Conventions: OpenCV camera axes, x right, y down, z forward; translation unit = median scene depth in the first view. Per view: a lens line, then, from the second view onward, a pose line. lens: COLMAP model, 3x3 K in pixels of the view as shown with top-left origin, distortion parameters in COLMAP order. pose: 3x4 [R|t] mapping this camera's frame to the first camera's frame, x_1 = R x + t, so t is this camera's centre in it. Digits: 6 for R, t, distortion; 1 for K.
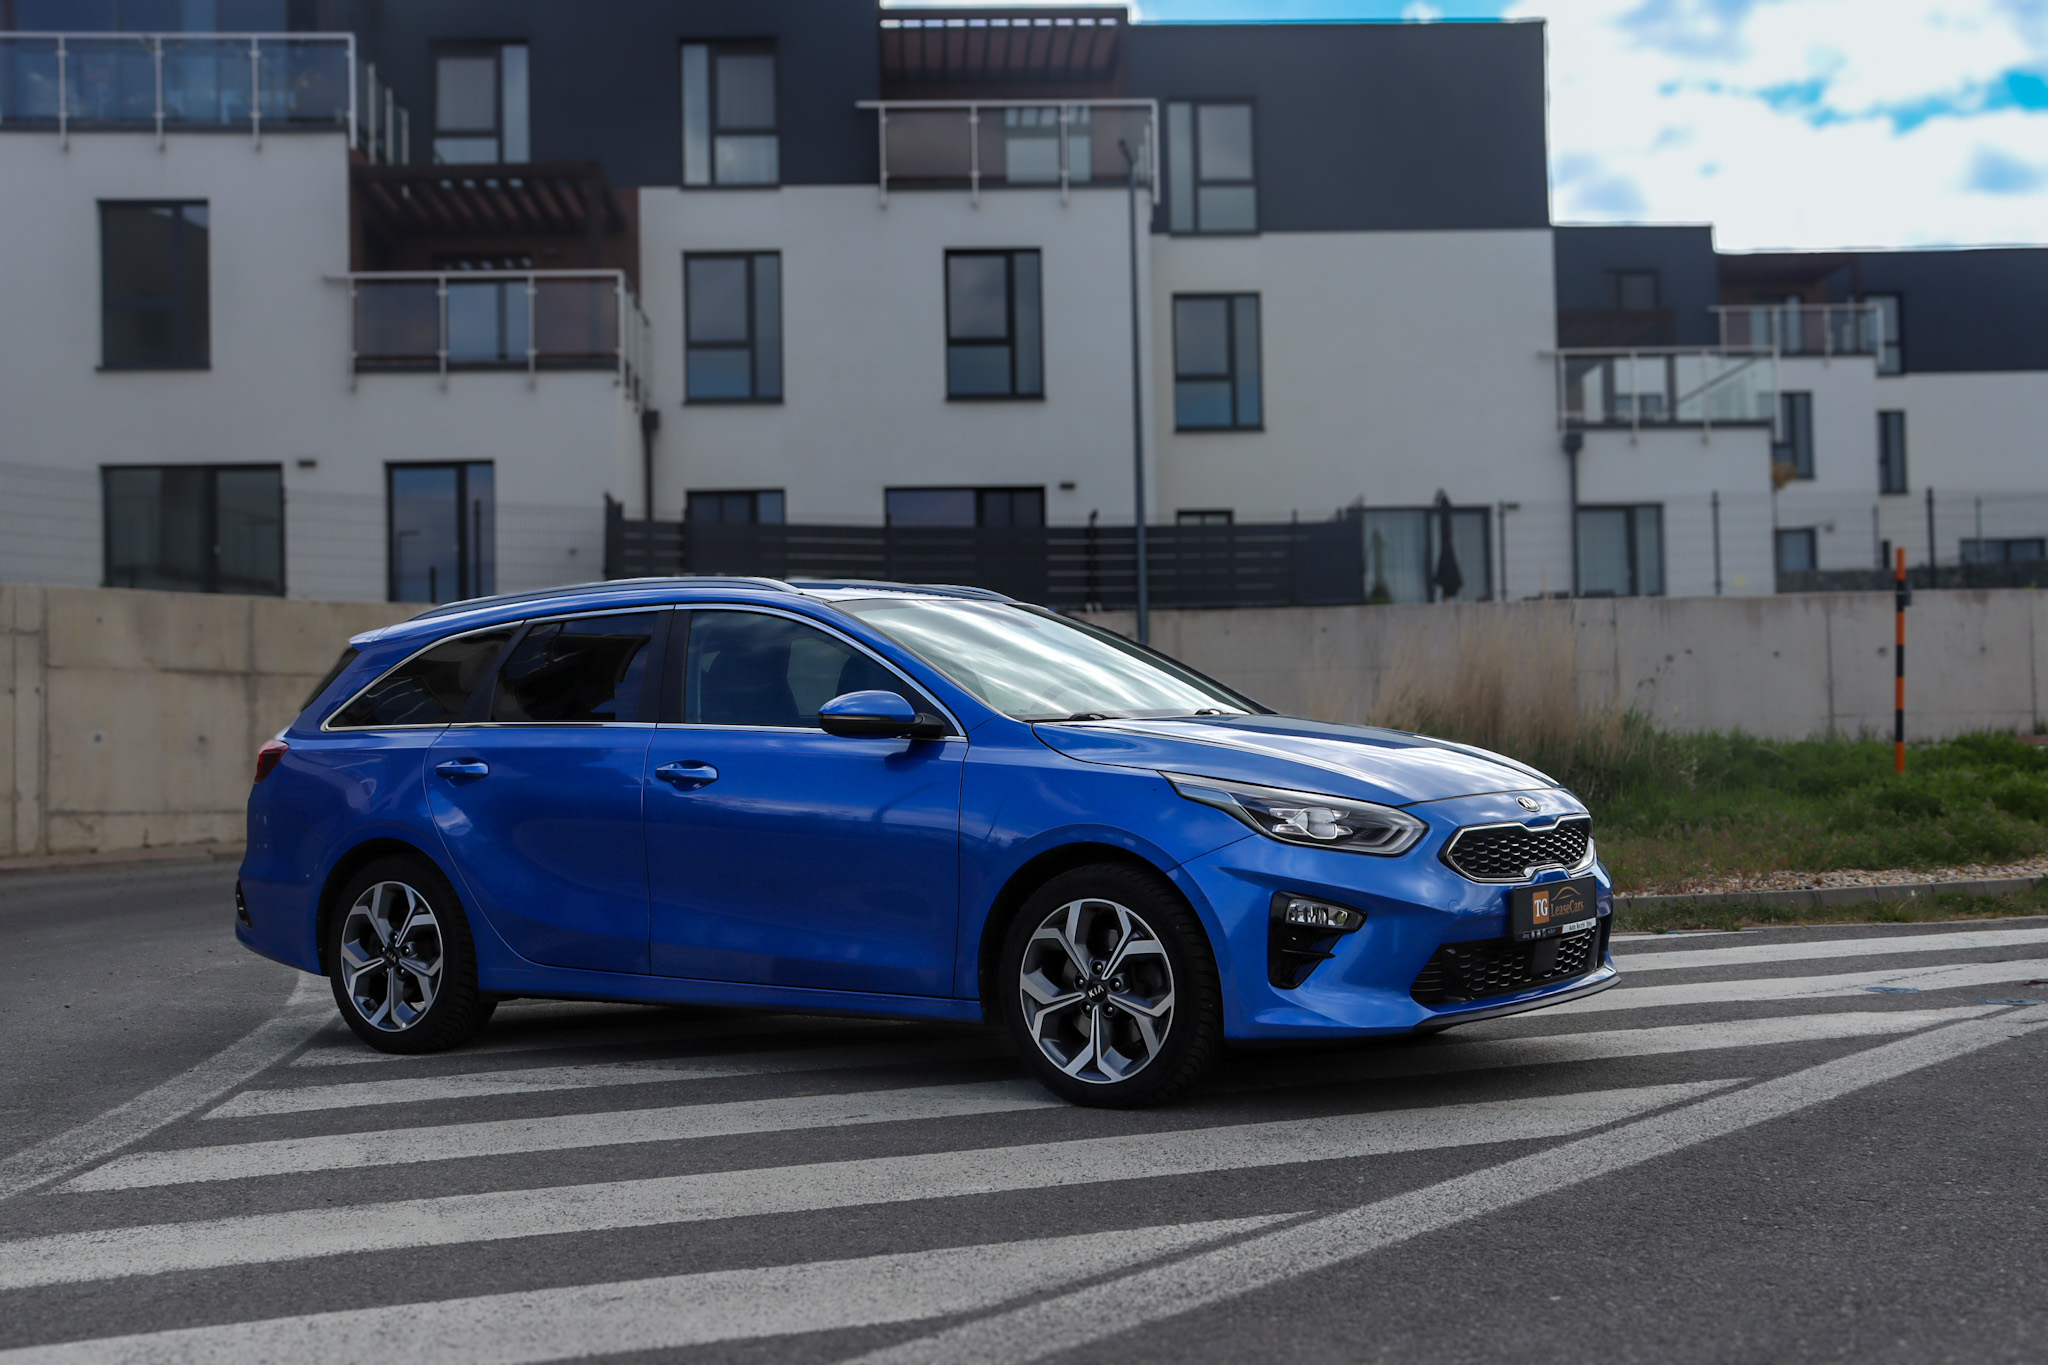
lens RADIAL K [[2651.4, 0, 1026.4], [0, 2651.4, 651.1], [0, 0, 1]] dist [0.030078, 0.115715]
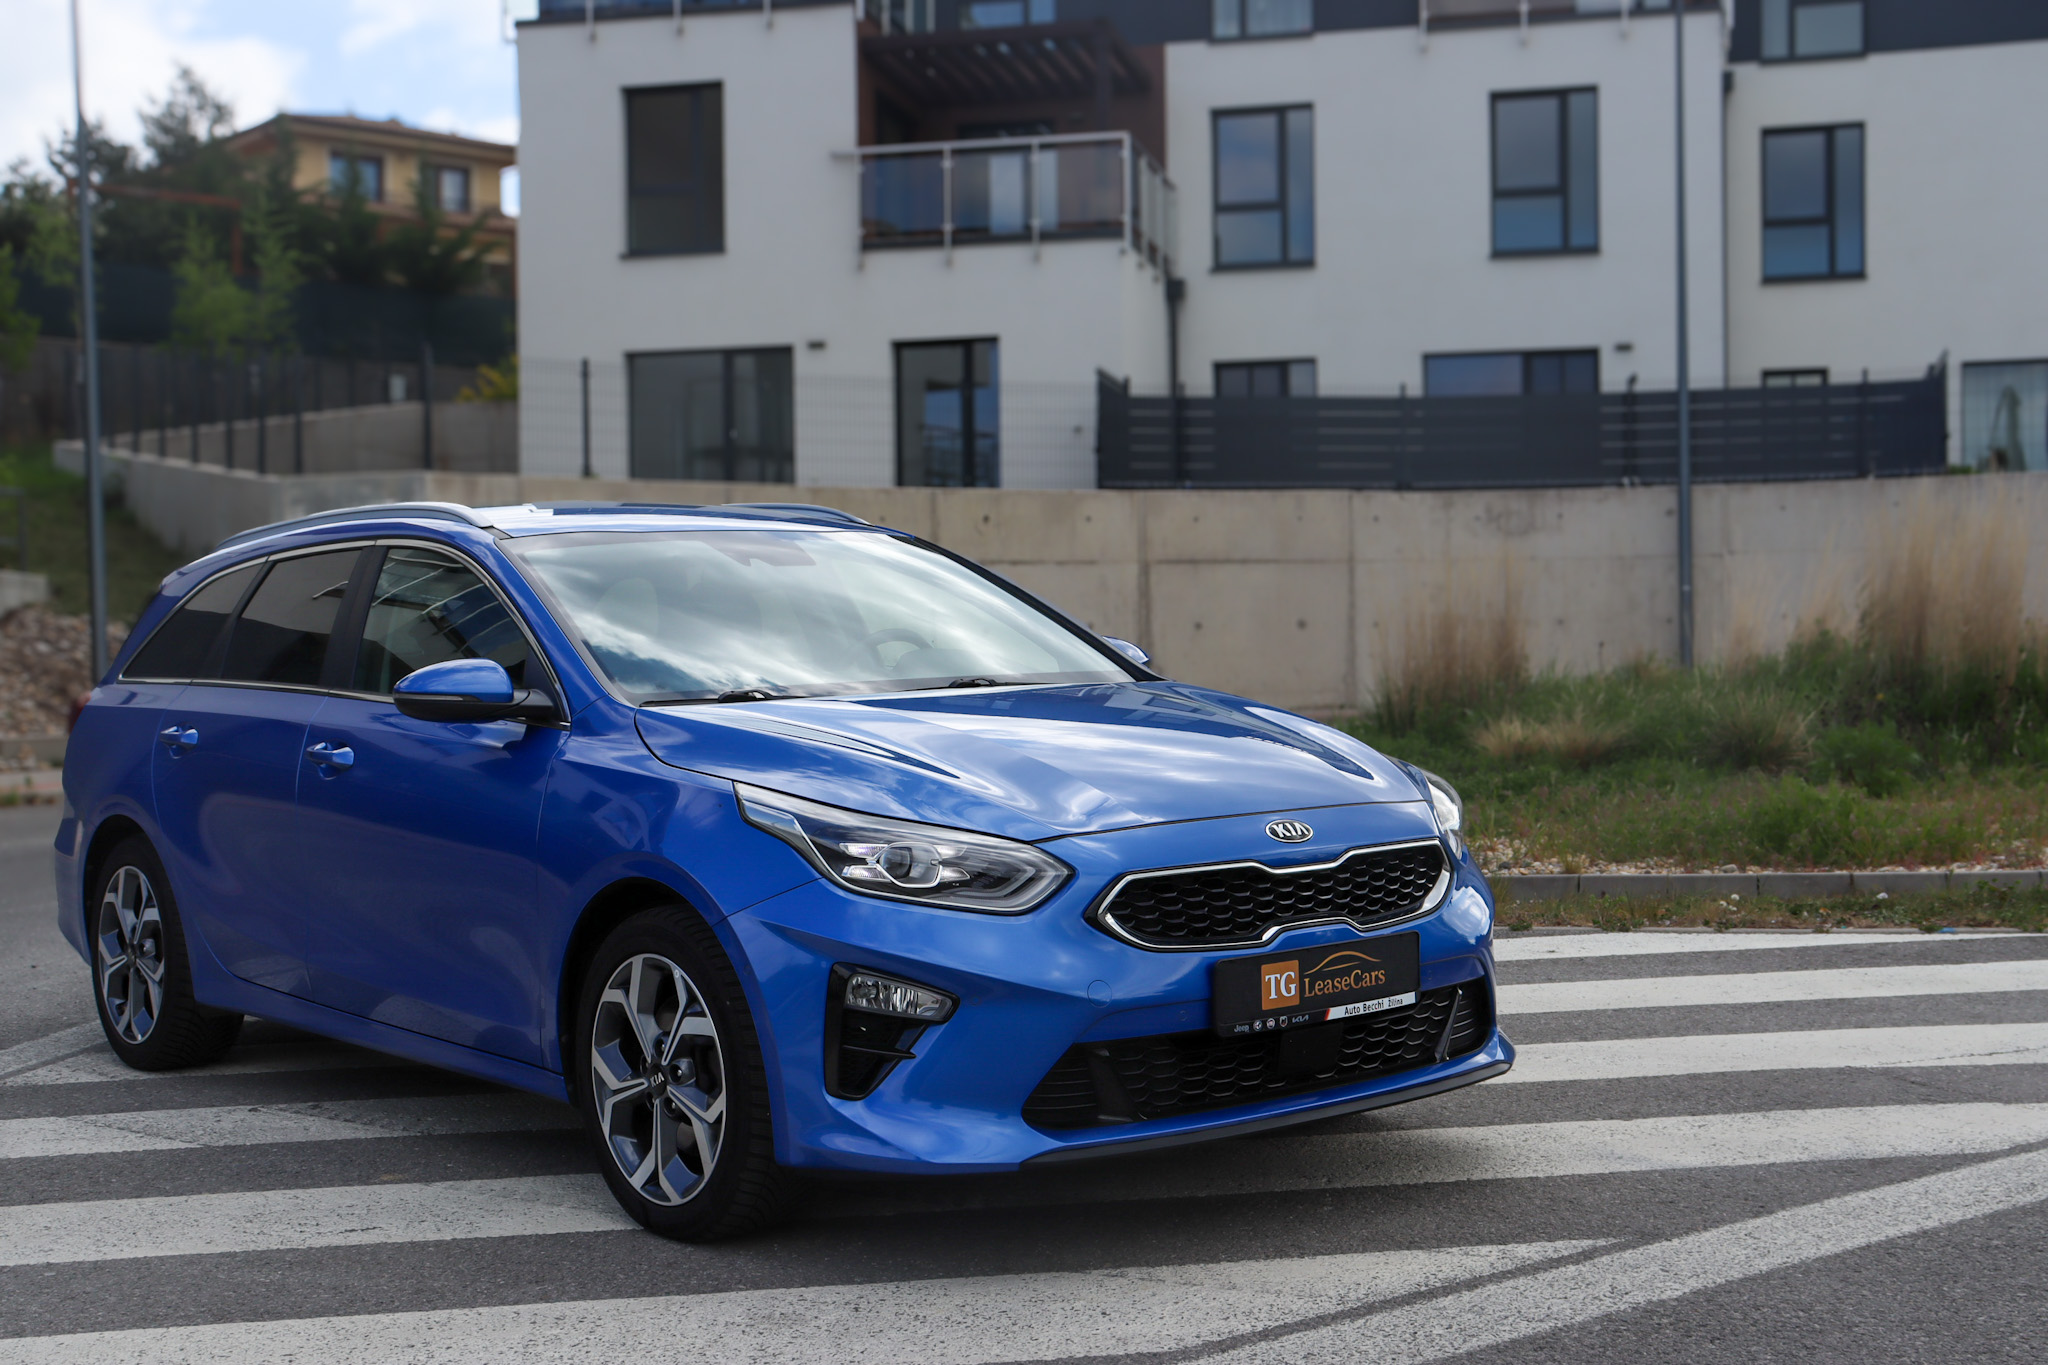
lens RADIAL K [[2631.4, 0, 1031.6], [0, 2631.4, 679.5], [0, 0, 1]] dist [0.021131, 0.092444]
pose [[0.963846, 0.008416, -0.266328, 0.068274], [0.008073, 0.998120, 0.060758, -0.005387], [0.266339, -0.060712, 0.961966, 0.071954]]
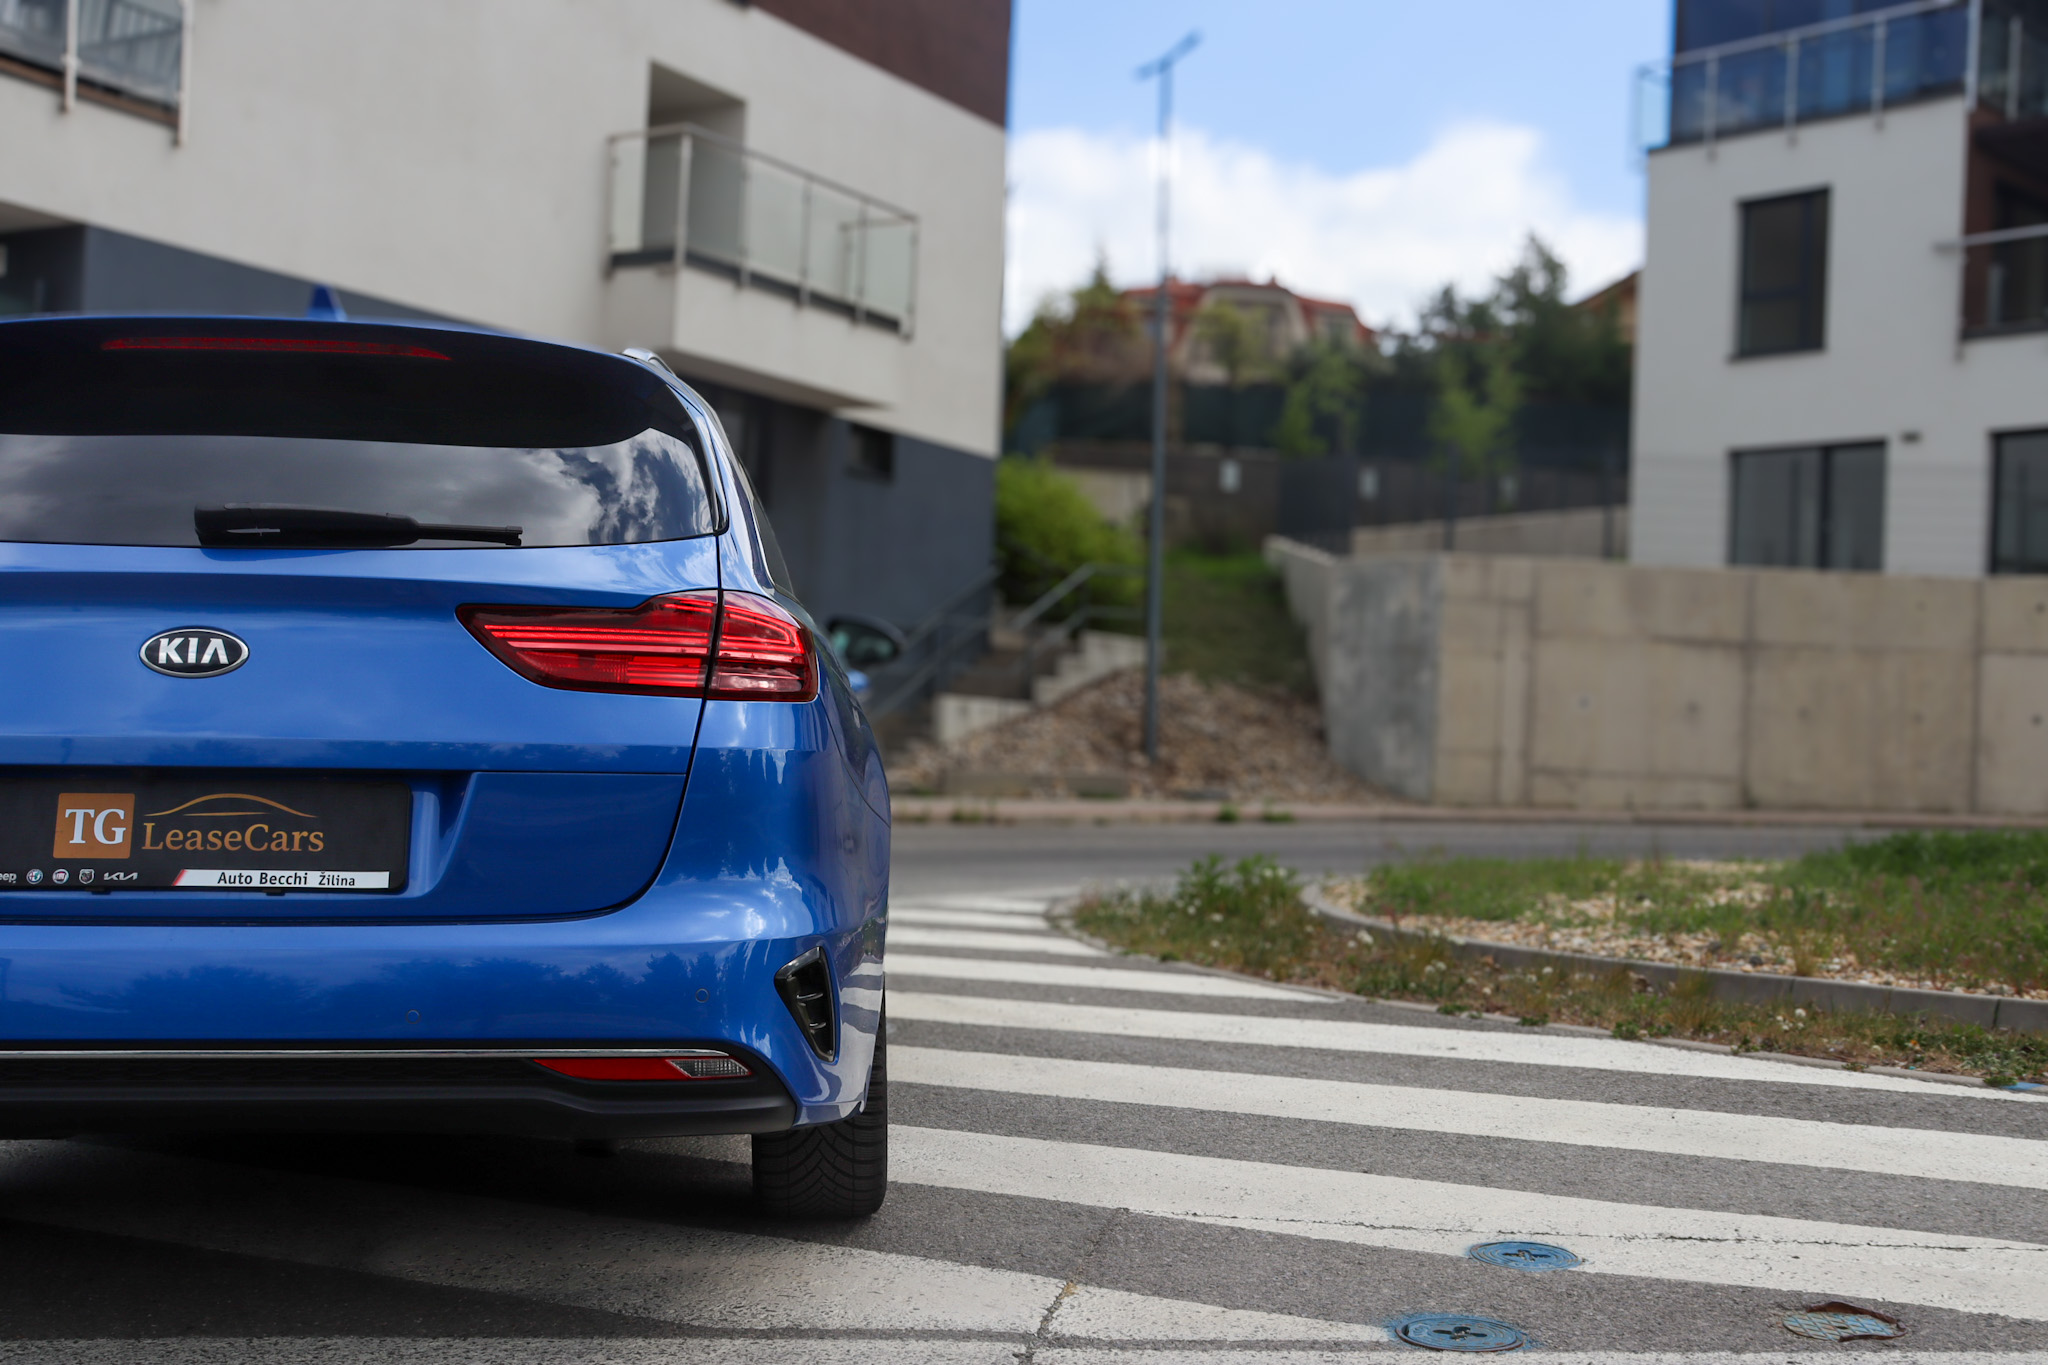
lens RADIAL K [[2289.7, 0, 1025.6], [0, 2289.7, 705.8], [0, 0, 1]] dist [-0.062529, 0.174830]
pose [[0.648093, 0.031939, -0.760891, 0.165138], [-0.010990, 0.999408, 0.032590, 0.005623], [0.761482, -0.012759, 0.648060, 0.196809]]
